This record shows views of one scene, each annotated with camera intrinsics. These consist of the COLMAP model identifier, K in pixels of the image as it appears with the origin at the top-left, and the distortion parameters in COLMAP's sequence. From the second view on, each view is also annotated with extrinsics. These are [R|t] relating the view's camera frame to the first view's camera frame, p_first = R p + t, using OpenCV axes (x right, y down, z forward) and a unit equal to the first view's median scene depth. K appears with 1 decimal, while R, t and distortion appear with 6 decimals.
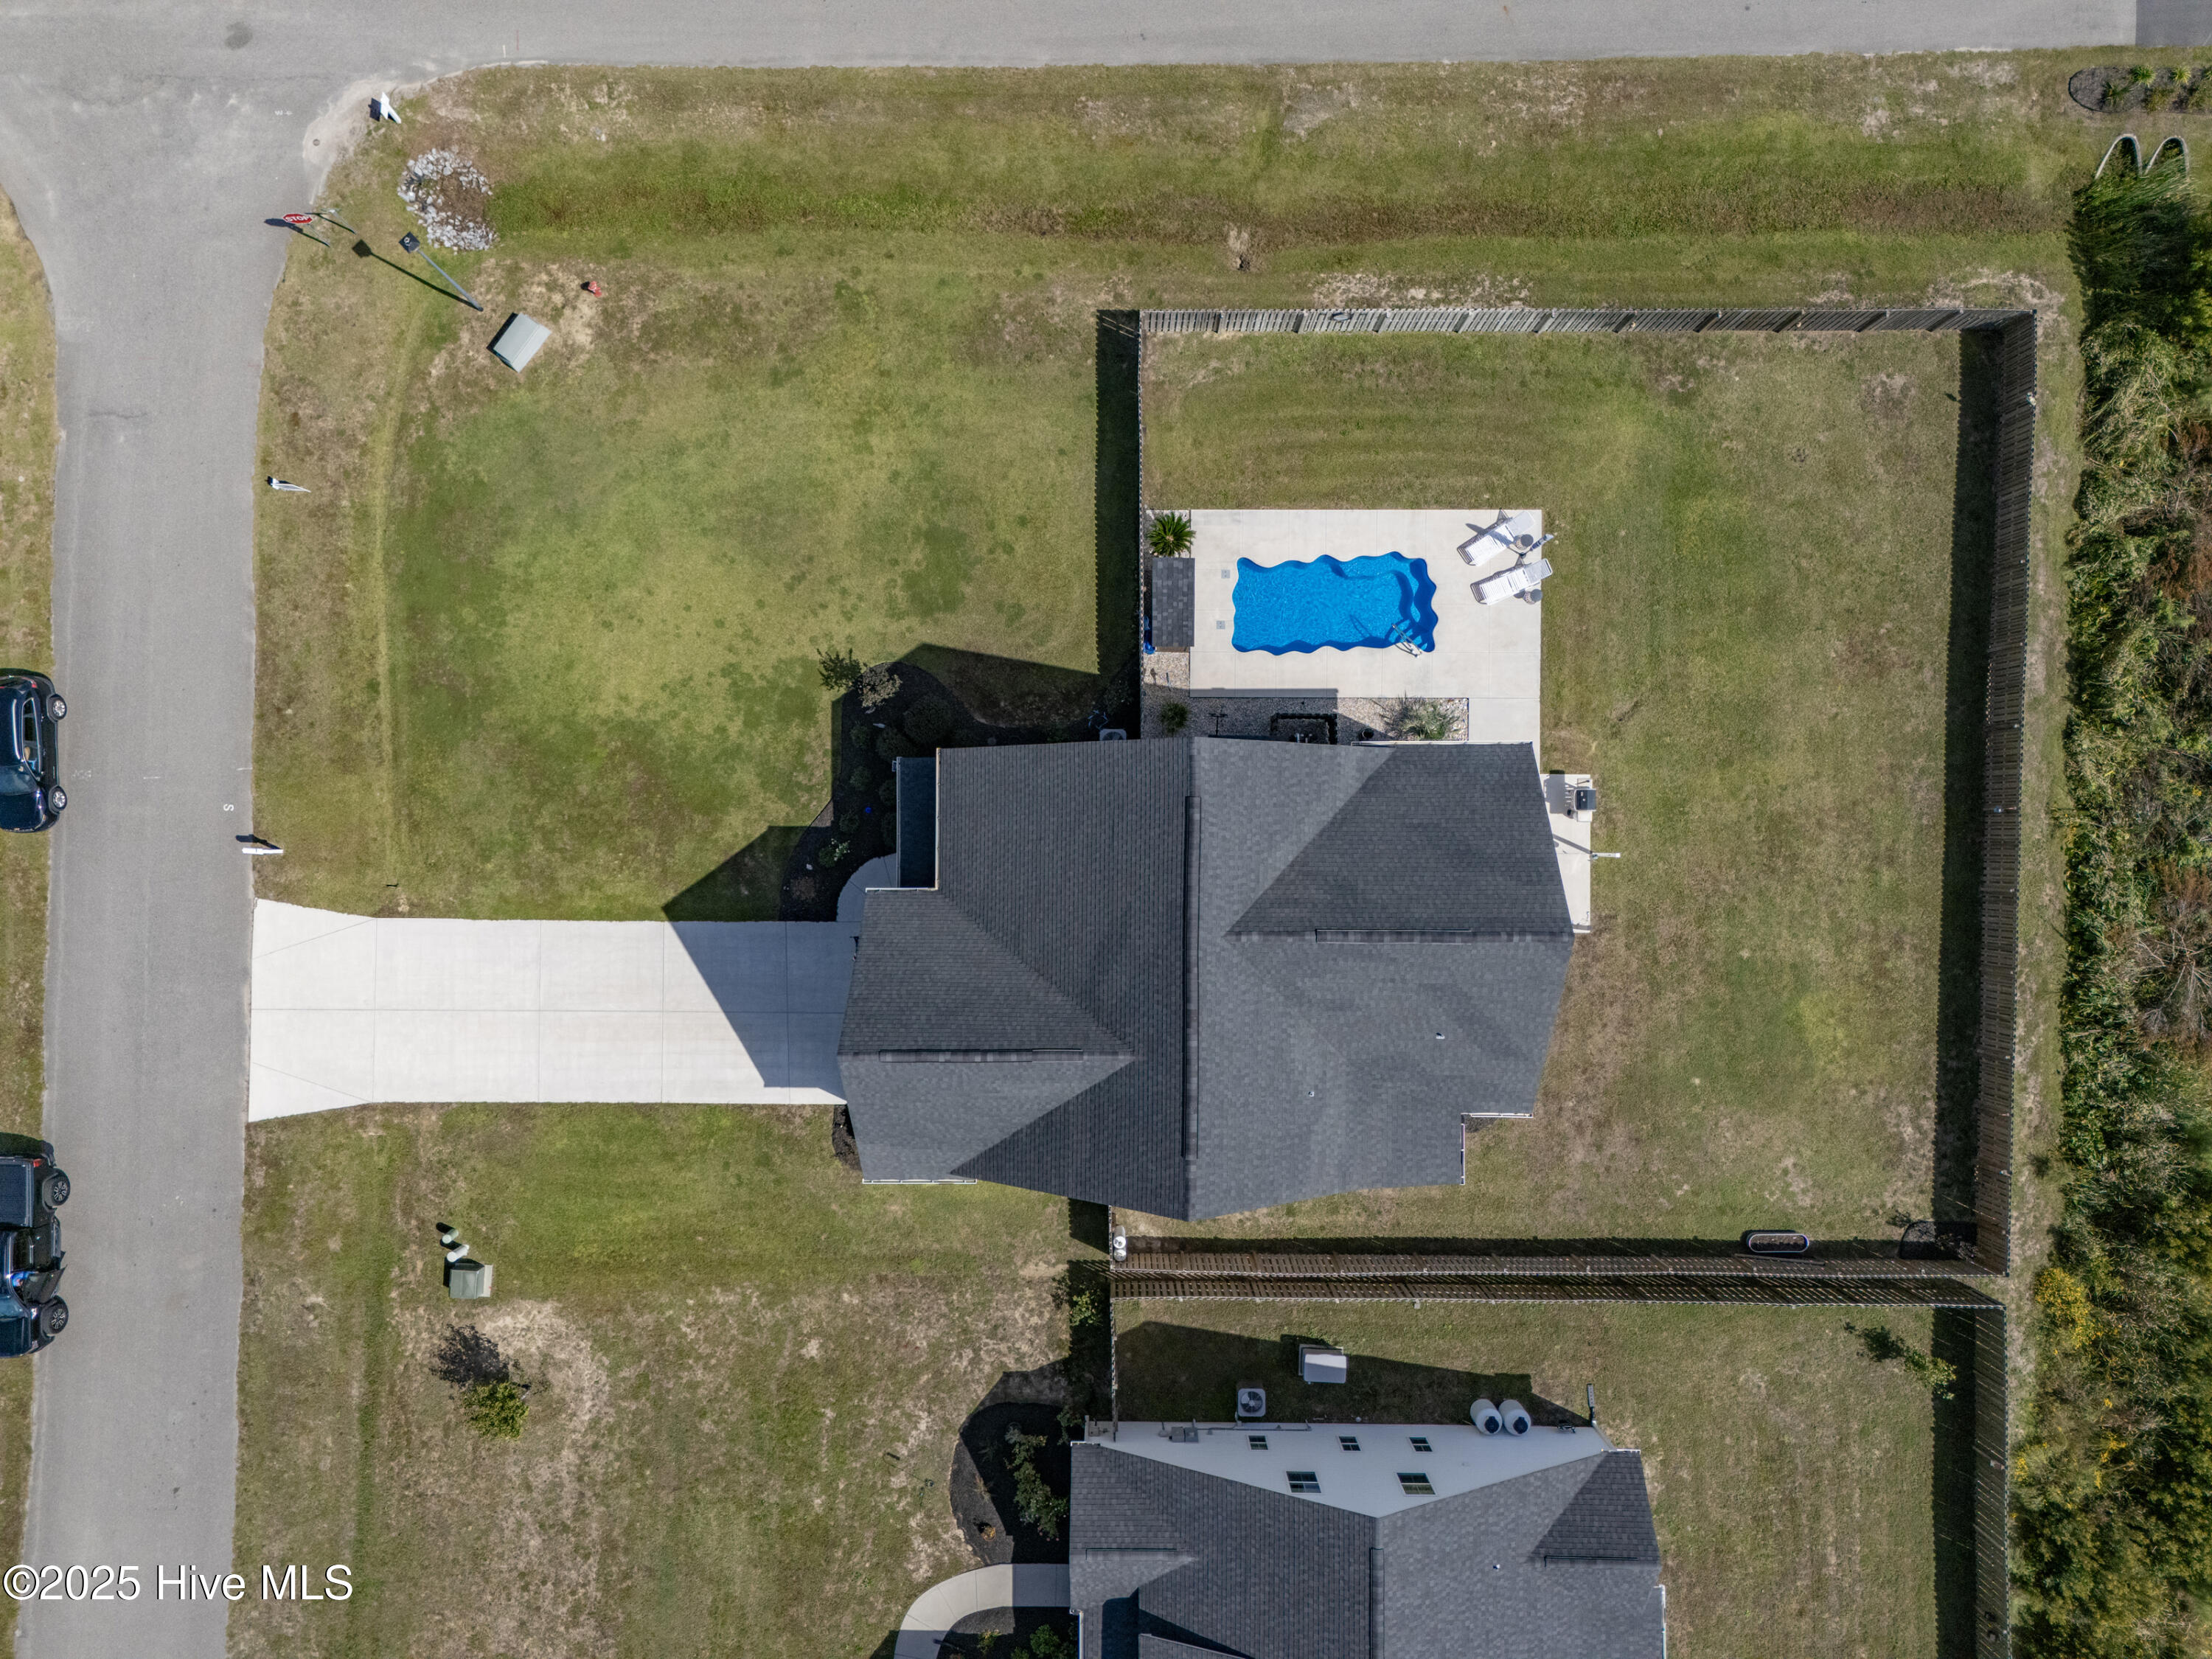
lens RADIAL K [[1622.0, 0, 1105.3], [0, 1622.0, 817.7], [0, 0, 1]] dist [0.078186, -0.071405]
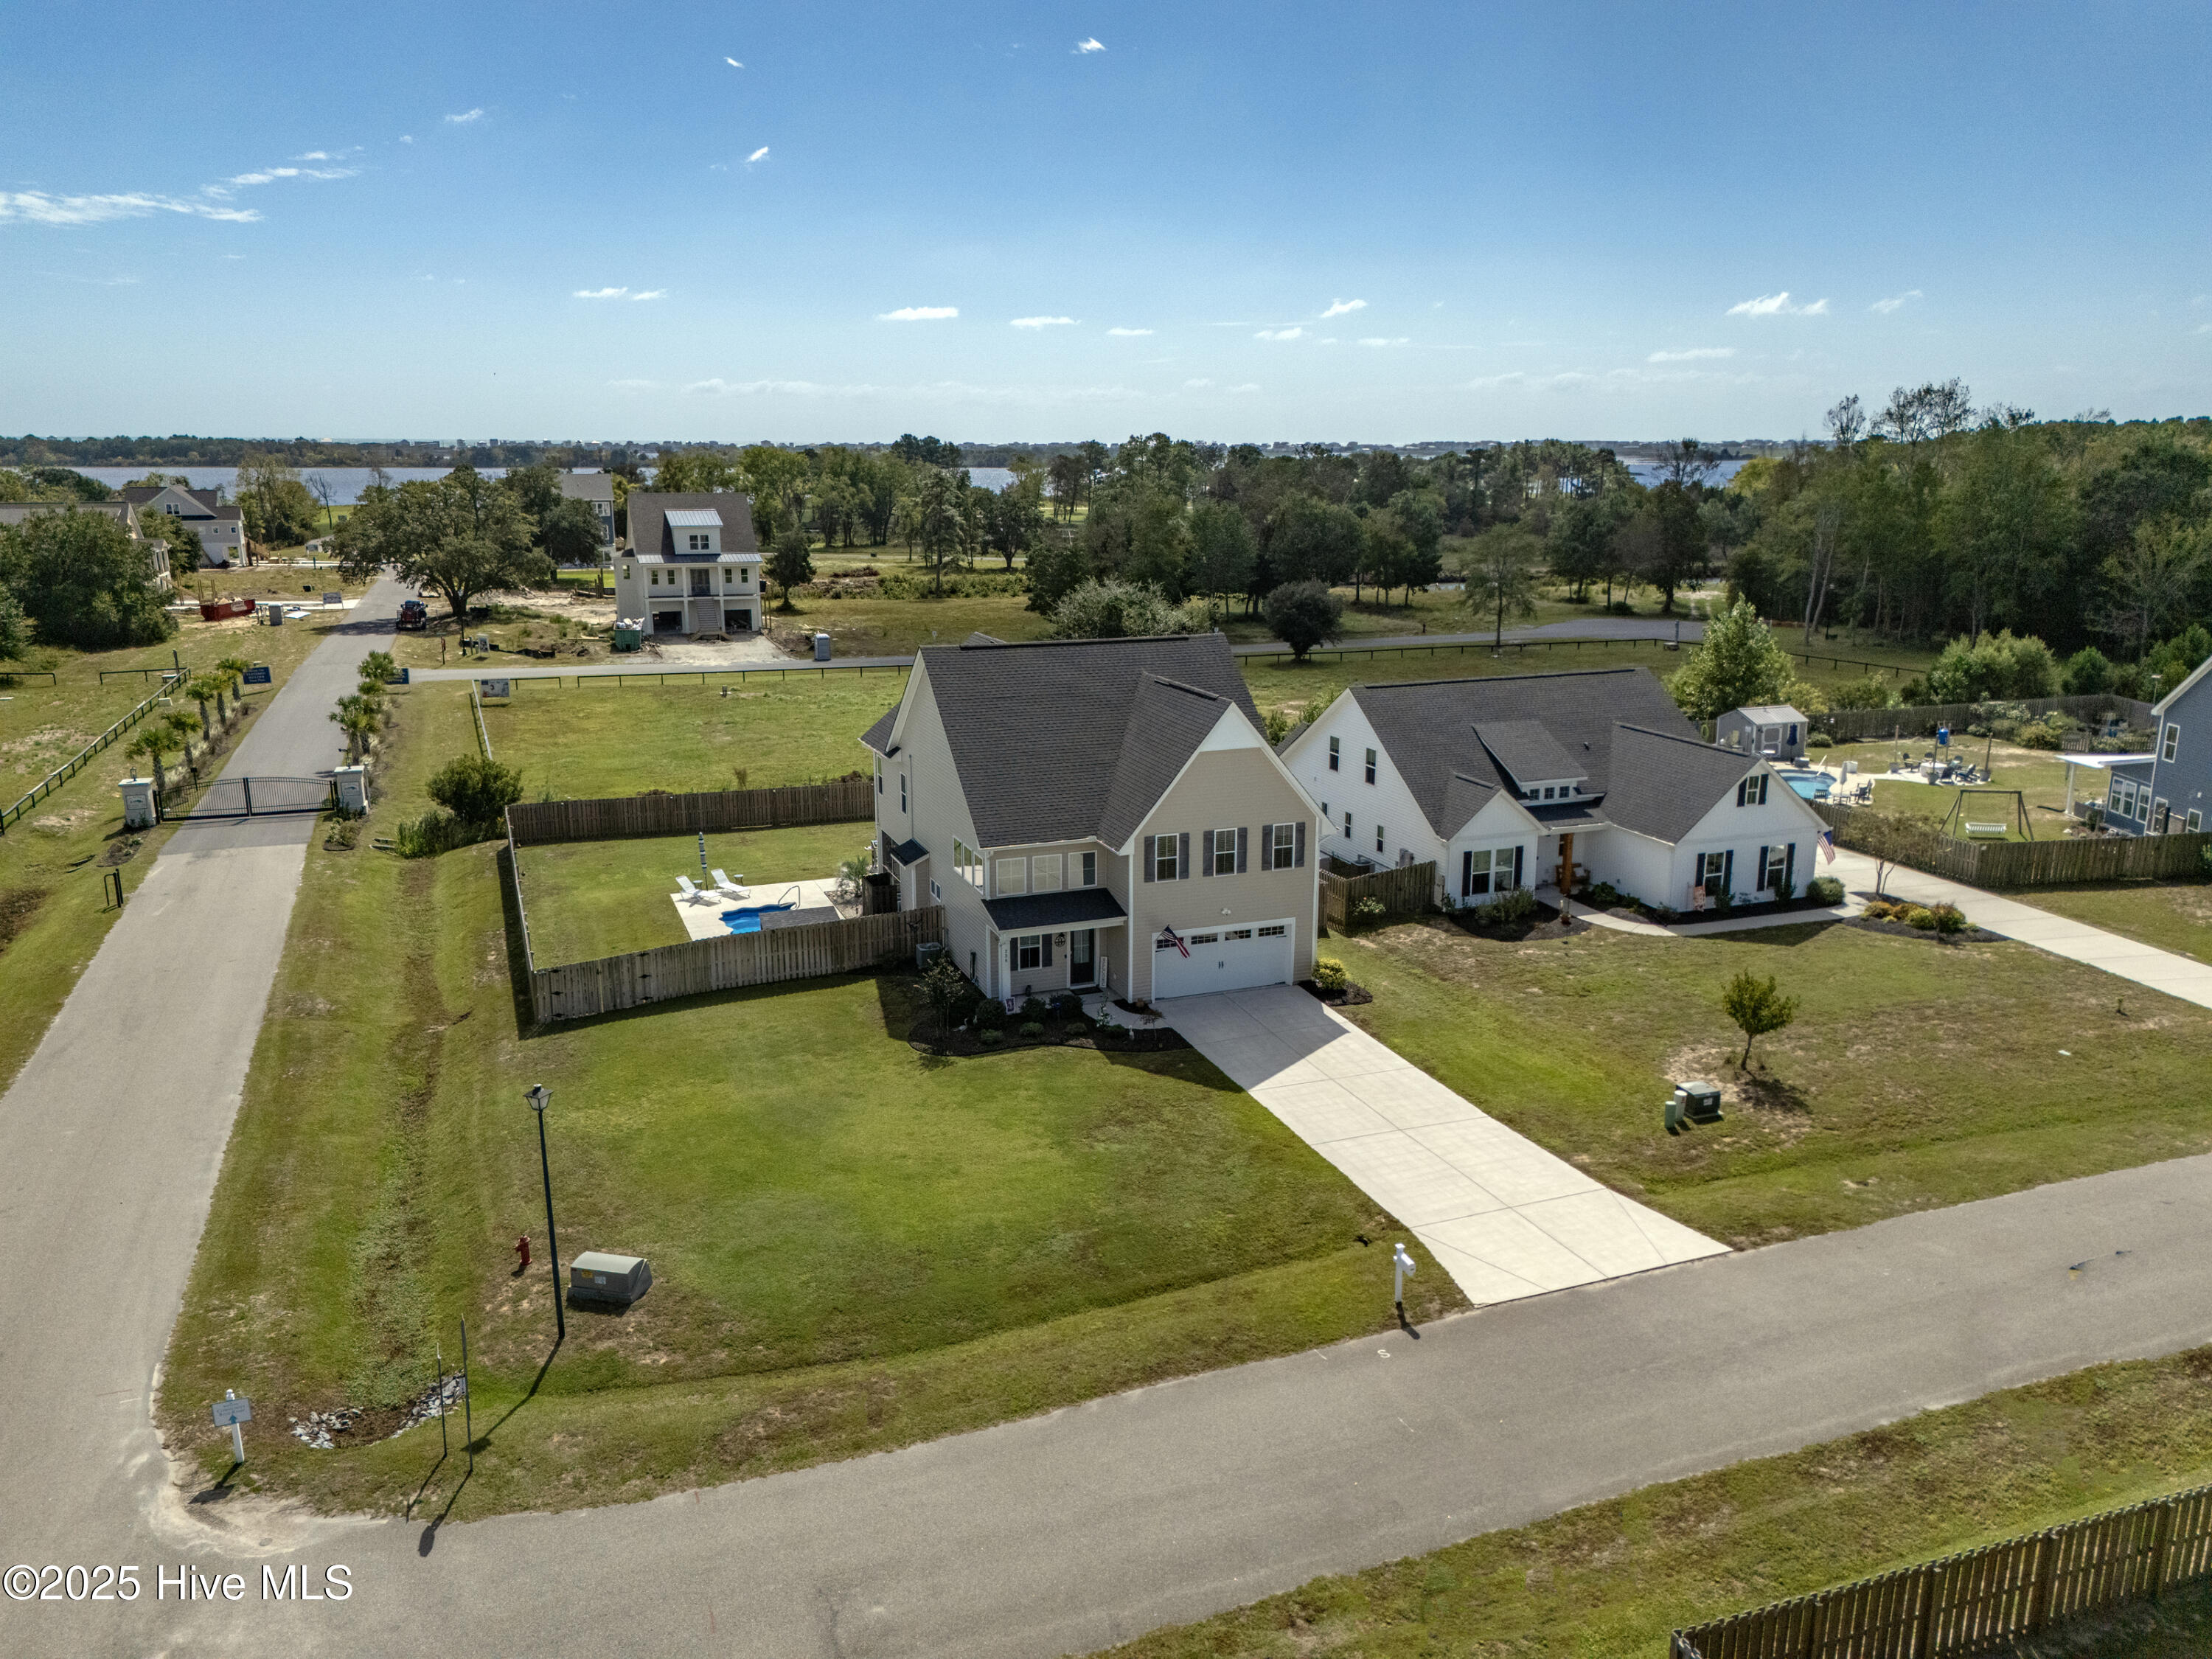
lens RADIAL K [[1622.0, 0, 1105.3], [0, 1622.0, 817.7], [0, 0, 1]] dist [0.078186, -0.071405]
pose [[-0.368505, -0.204707, 0.906807, -1.047387], [0.929599, -0.073747, 0.361119, -0.333589], [-0.007049, 0.976041, 0.217471, 0.648380]]
